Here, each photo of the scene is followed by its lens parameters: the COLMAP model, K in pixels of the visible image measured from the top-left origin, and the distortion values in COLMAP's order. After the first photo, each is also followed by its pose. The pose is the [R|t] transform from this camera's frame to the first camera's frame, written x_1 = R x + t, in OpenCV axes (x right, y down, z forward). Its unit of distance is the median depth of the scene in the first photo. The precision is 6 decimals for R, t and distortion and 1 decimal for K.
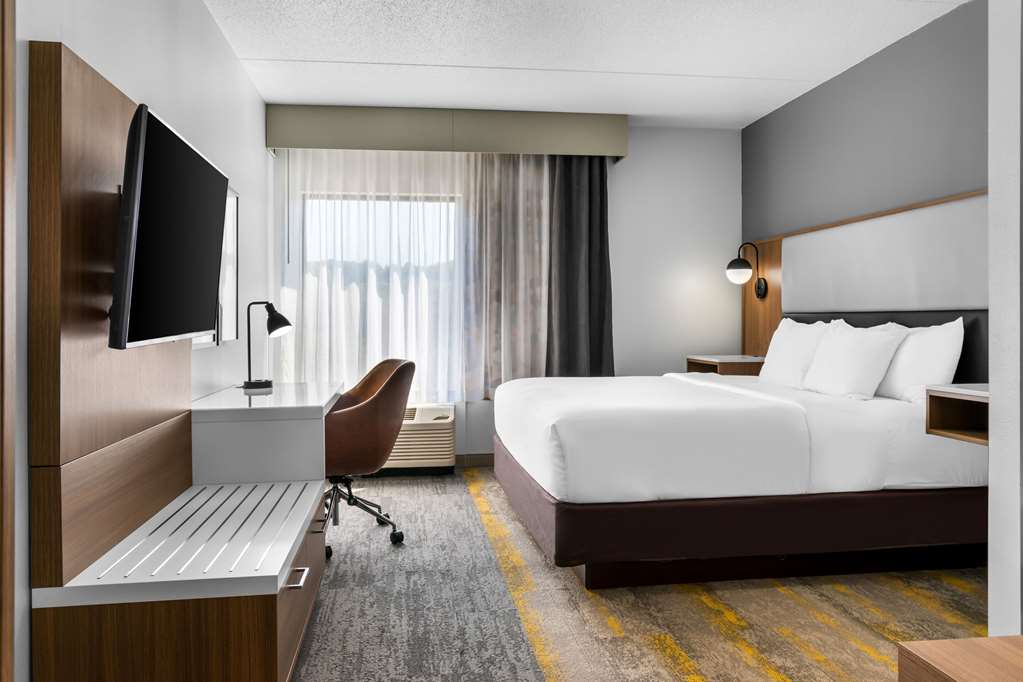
lens RADIAL K [[756.9, 0, 515.3], [0, 756.9, 322.7], [0, 0, 1]] dist [0.001423, -0.001074]
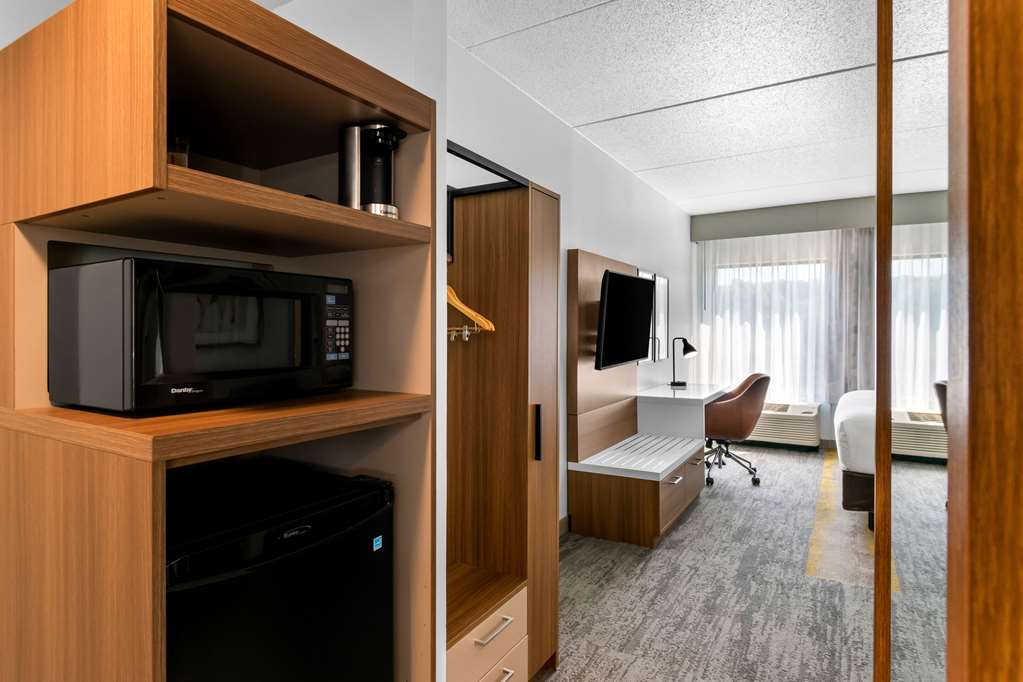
lens RADIAL K [[562.6, 0, 508.7], [0, 562.6, 333.2], [0, 0, 1]] dist [0.001471, 0.000359]
pose [[0.773058, 0.001102, -0.634334, 0.250150], [0.001394, 0.999993, 0.003436, -0.055876], [0.634333, -0.003540, 0.773051, -0.361834]]
